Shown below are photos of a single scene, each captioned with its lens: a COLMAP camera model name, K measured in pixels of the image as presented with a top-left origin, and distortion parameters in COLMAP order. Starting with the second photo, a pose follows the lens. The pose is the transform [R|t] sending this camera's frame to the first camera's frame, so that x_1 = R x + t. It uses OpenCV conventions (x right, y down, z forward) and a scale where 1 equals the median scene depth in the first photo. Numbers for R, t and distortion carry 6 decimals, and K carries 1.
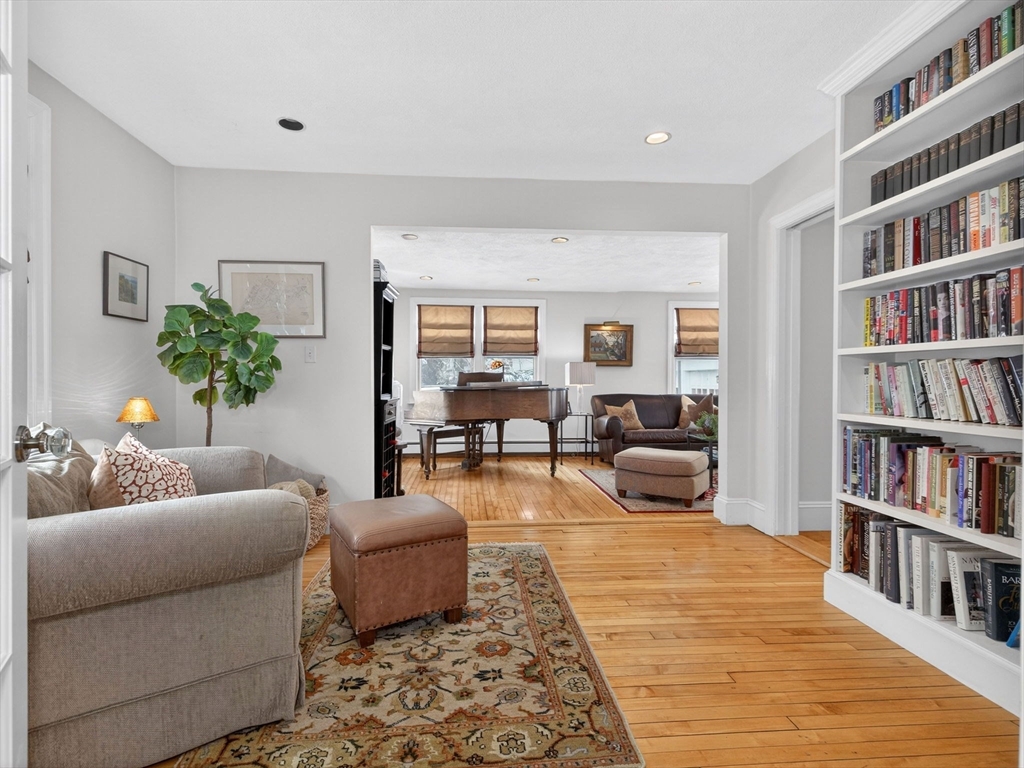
lens RADIAL K [[494.0, 0, 512.0], [0, 494.0, 384.0], [0, 0, 1]] dist [-0.000838, -0.000188]
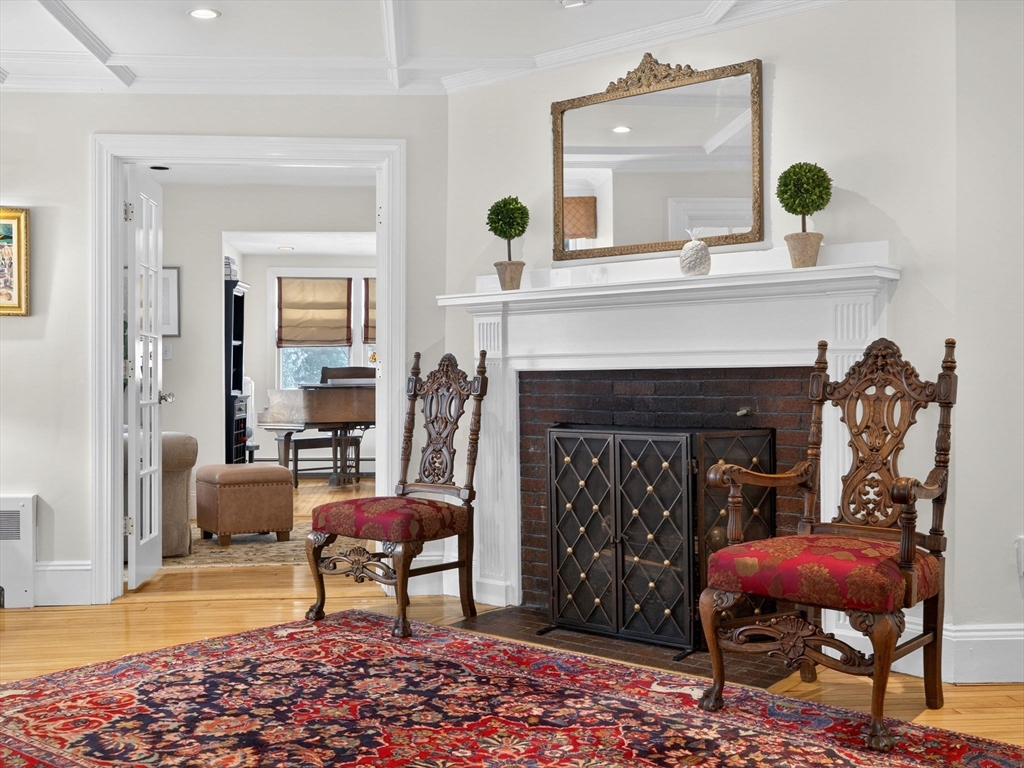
lens RADIAL K [[1158.4, 0, 512.0], [0, 1158.4, 384.0], [0, 0, 1]] dist [0.002592, 0.027587]
pose [[0.999906, -0.000182, -0.013706, 0.306819], [0.000142, 0.999996, -0.002954, 0.013810], [0.013707, 0.002952, 0.999902, -1.225066]]
